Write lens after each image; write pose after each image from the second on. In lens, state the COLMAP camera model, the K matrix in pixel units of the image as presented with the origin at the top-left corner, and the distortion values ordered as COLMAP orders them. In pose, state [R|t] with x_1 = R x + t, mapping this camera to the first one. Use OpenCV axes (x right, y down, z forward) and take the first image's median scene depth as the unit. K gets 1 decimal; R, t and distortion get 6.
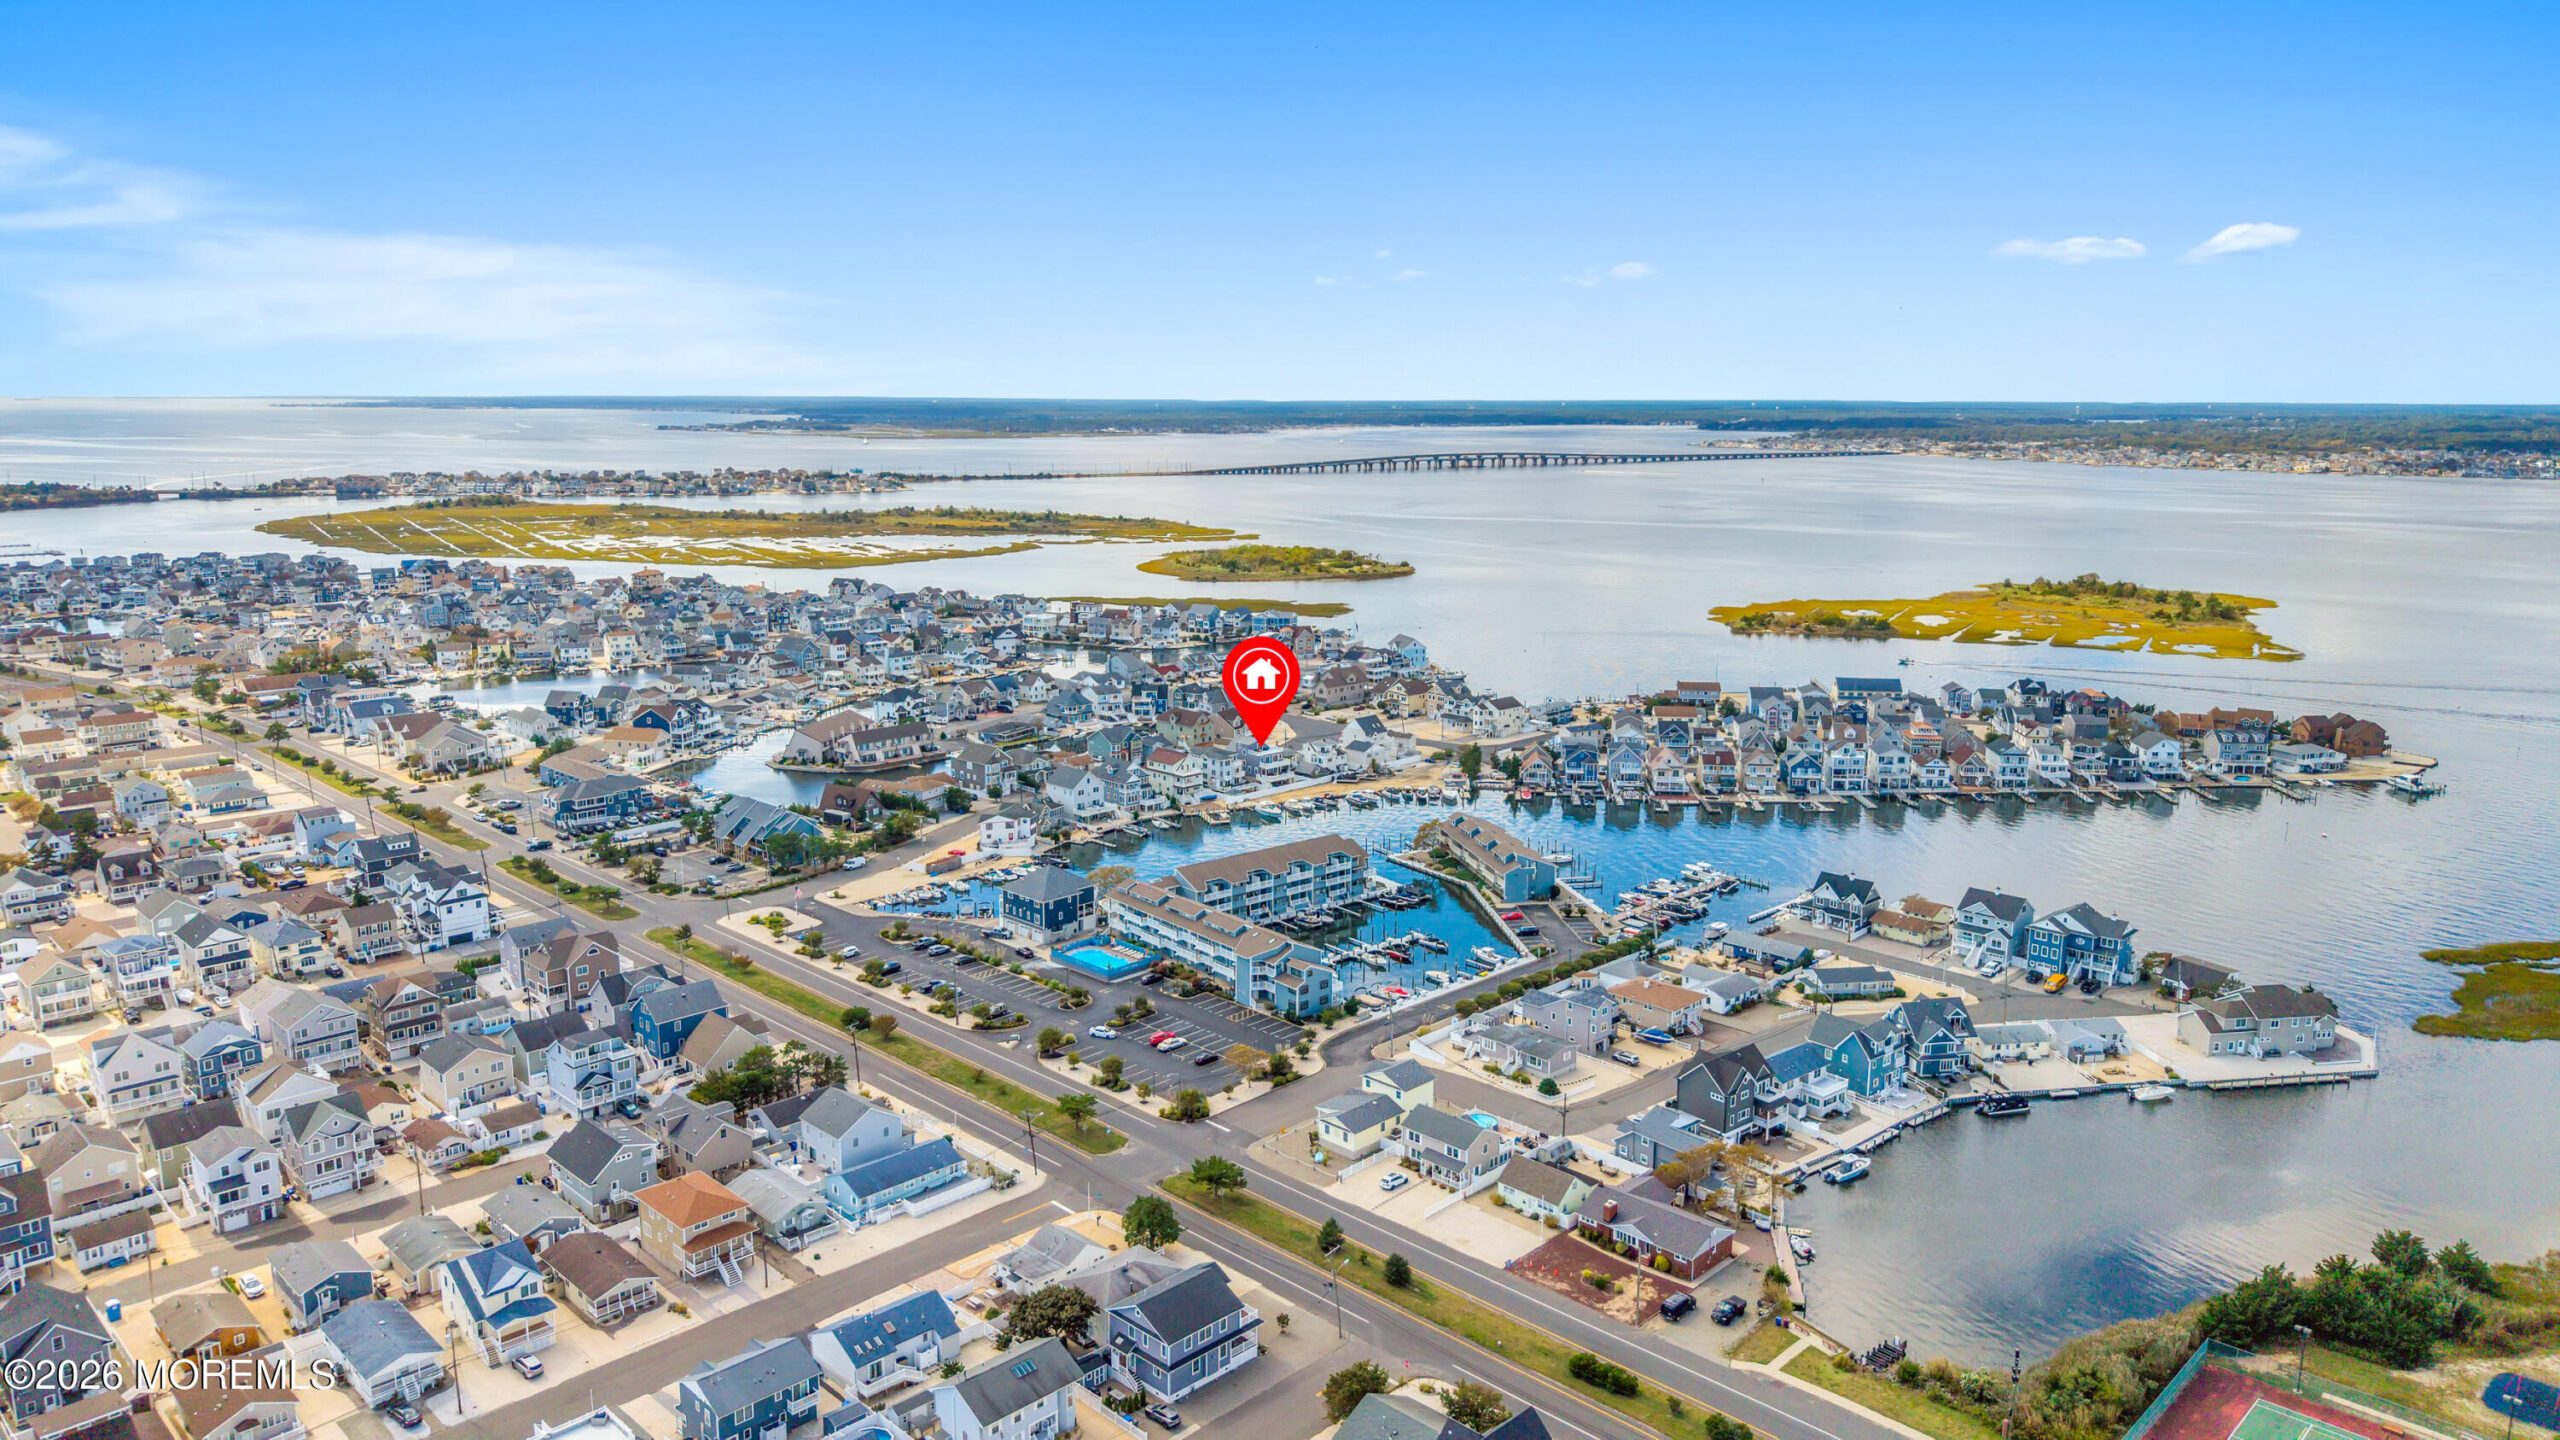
lens RADIAL K [[1701.7, 0, 1274.3], [0, 1701.7, 723.4], [0, 0, 1]] dist [0.037500, -0.045145]
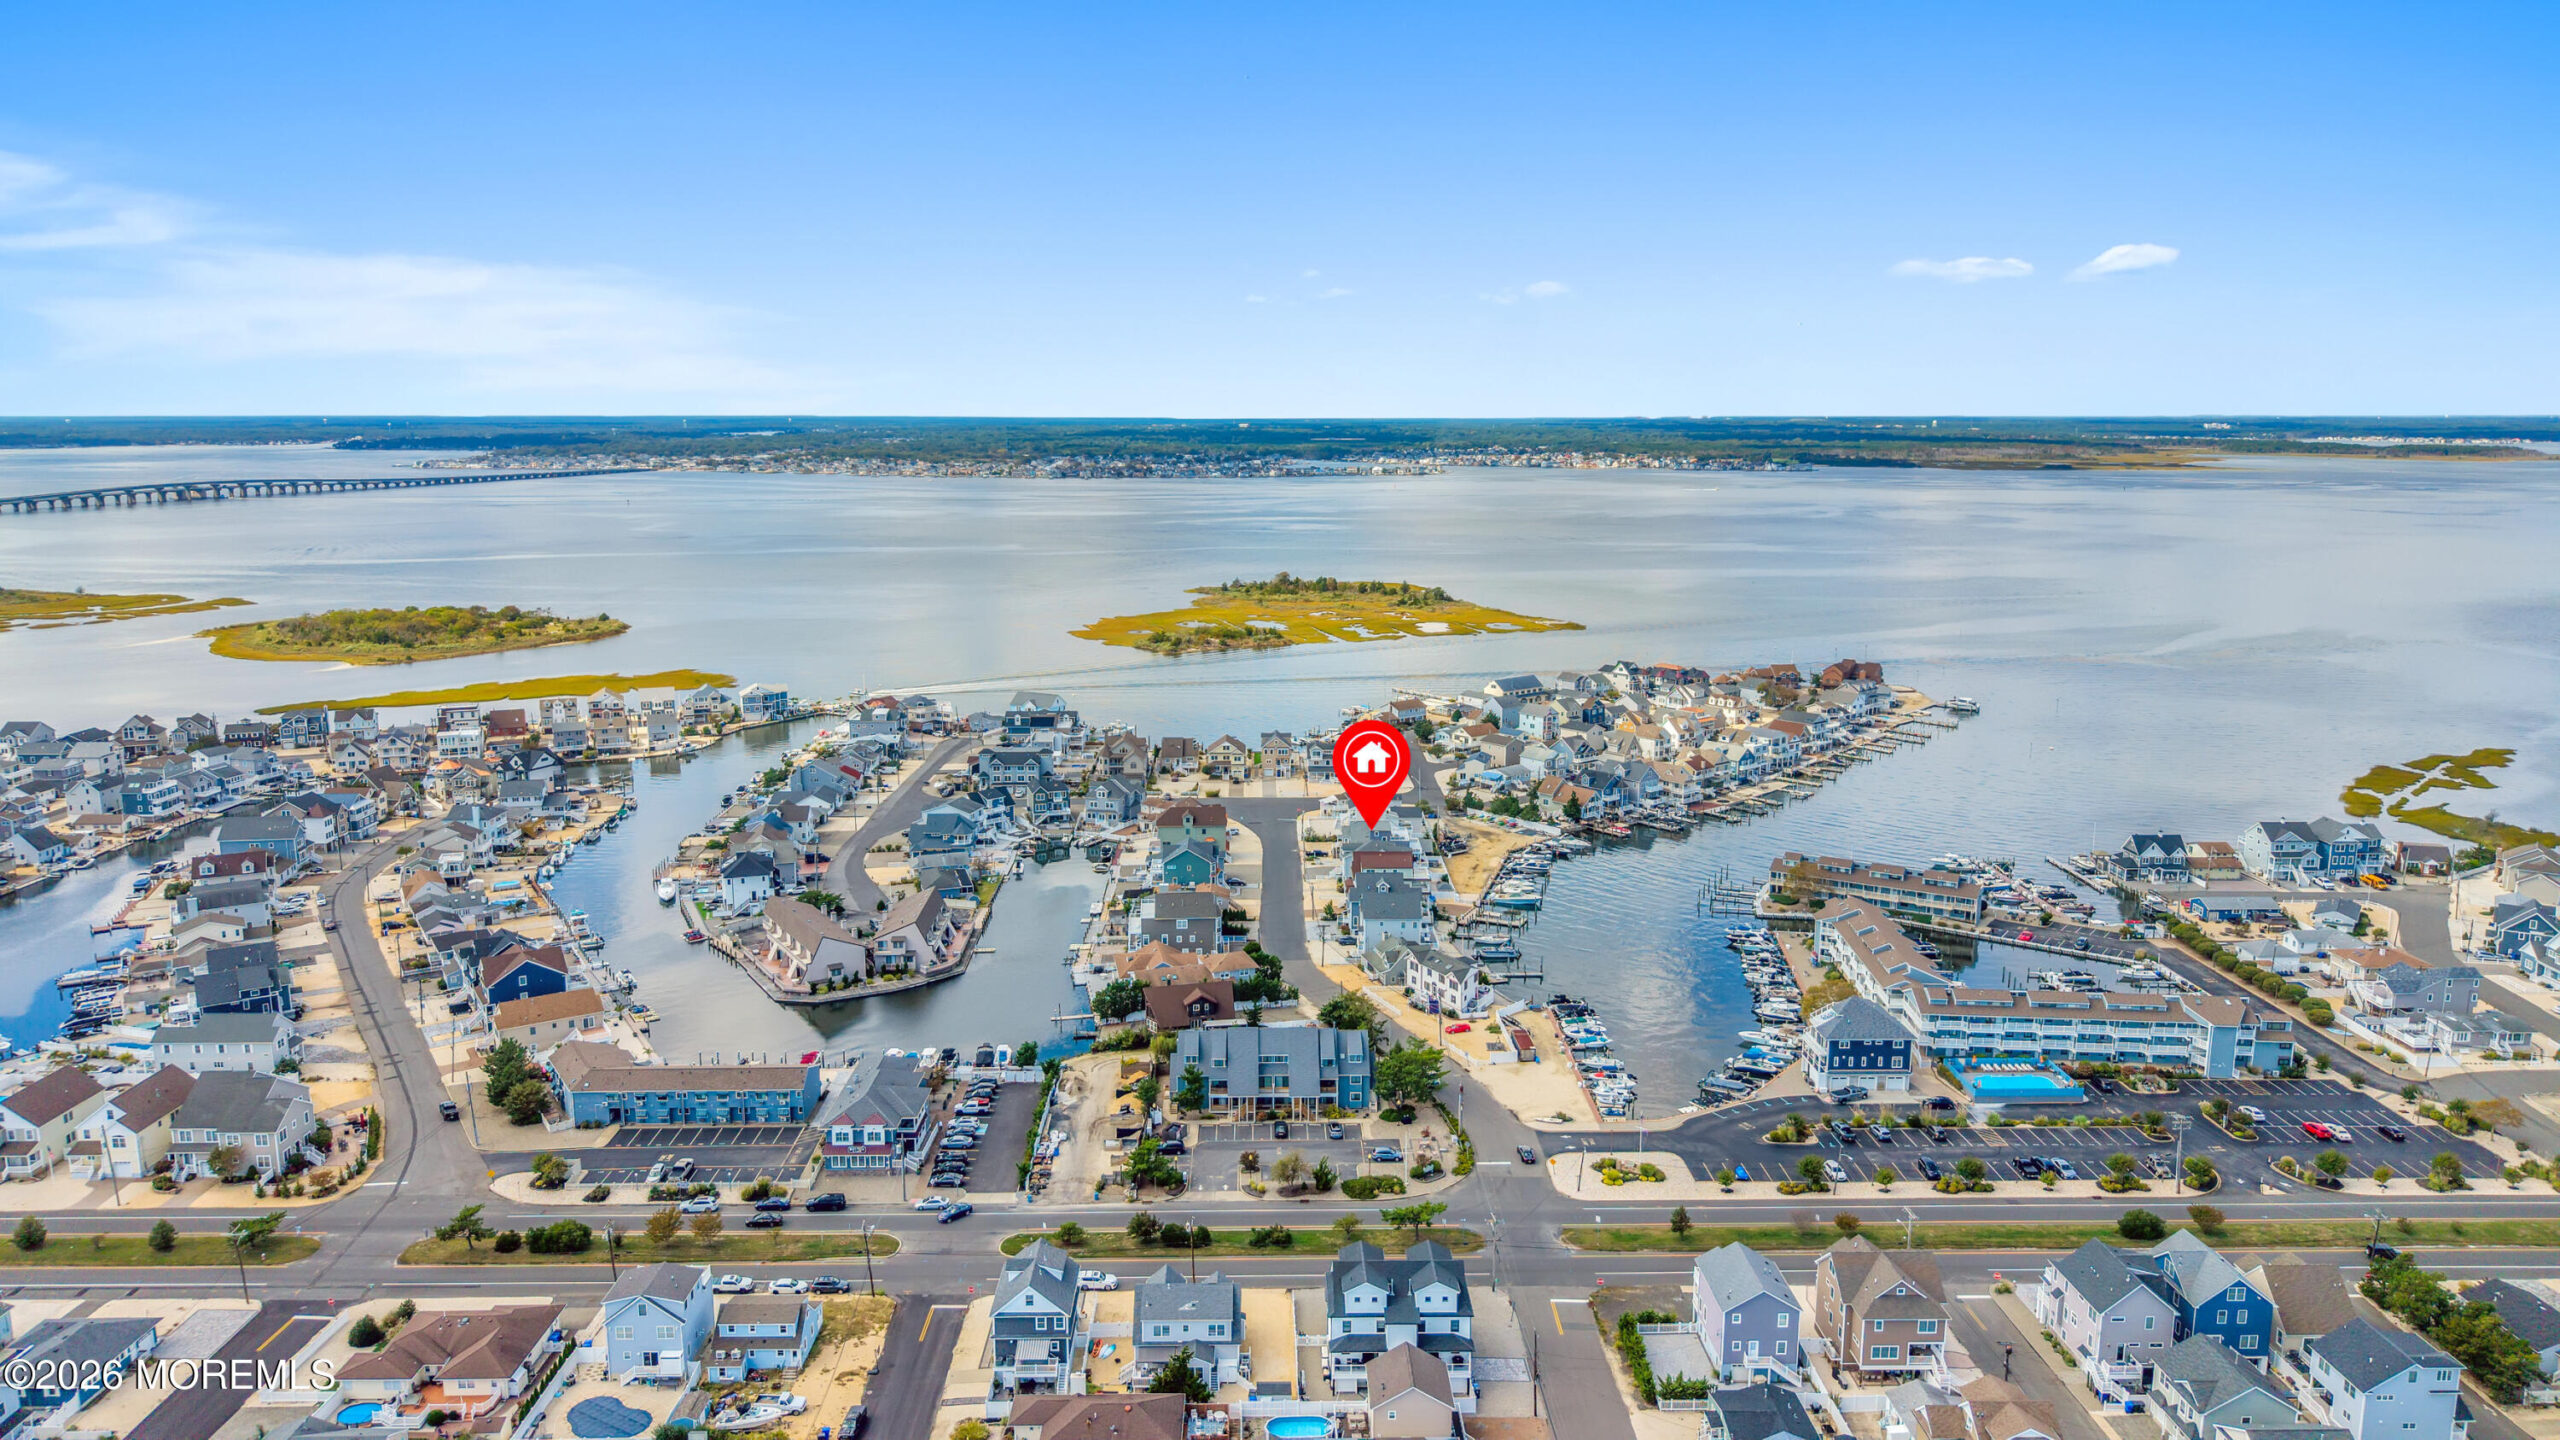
lens RADIAL K [[1594.9, 0, 1263.4], [0, 1594.9, 720.4], [0, 0, 1]] dist [0.015230, -0.001748]
pose [[0.707307, -0.140073, 0.692890, -0.629875], [0.138646, 0.988623, 0.058328, -0.104233], [-0.693177, 0.054811, 0.718680, 0.434604]]
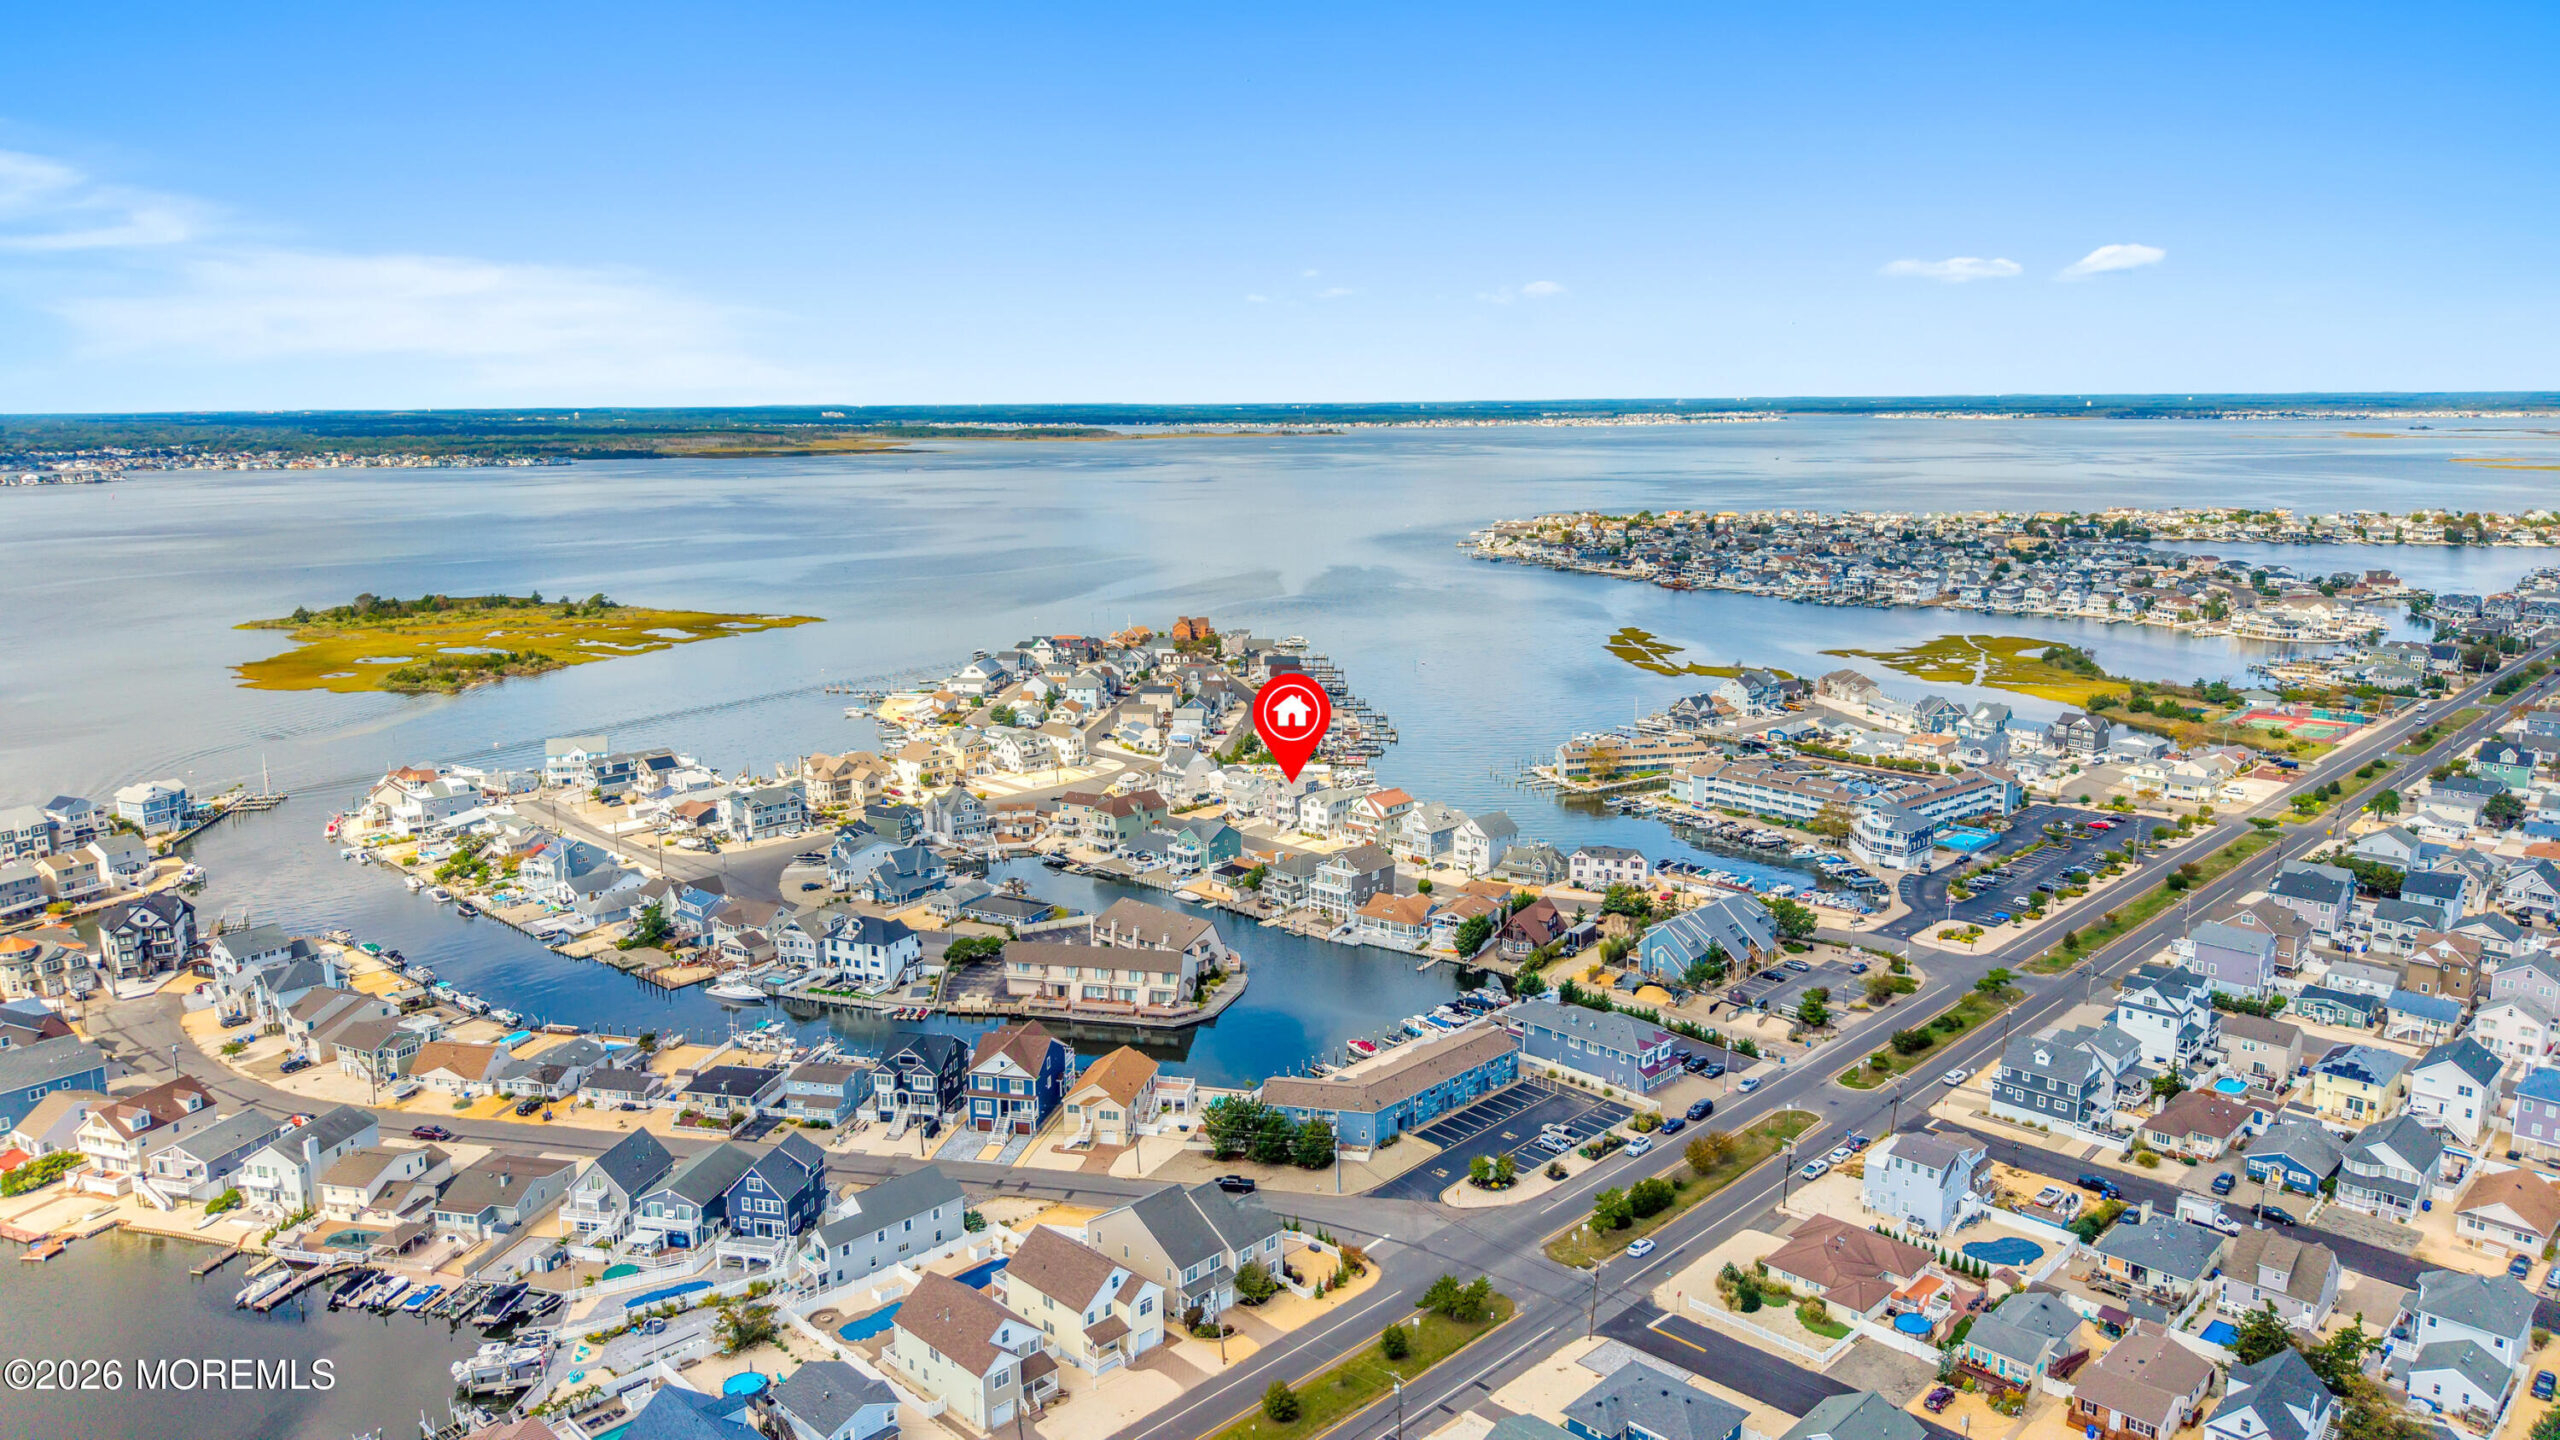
lens RADIAL K [[1701.7, 0, 1281.2], [0, 1701.7, 719.7], [0, 0, 1]] dist [0.037500, -0.045145]
pose [[0.021103, -0.191893, 0.981189, -0.921258], [0.196009, 0.963156, 0.184151, -0.196466], [-0.980375, 0.188436, 0.057938, 0.954685]]
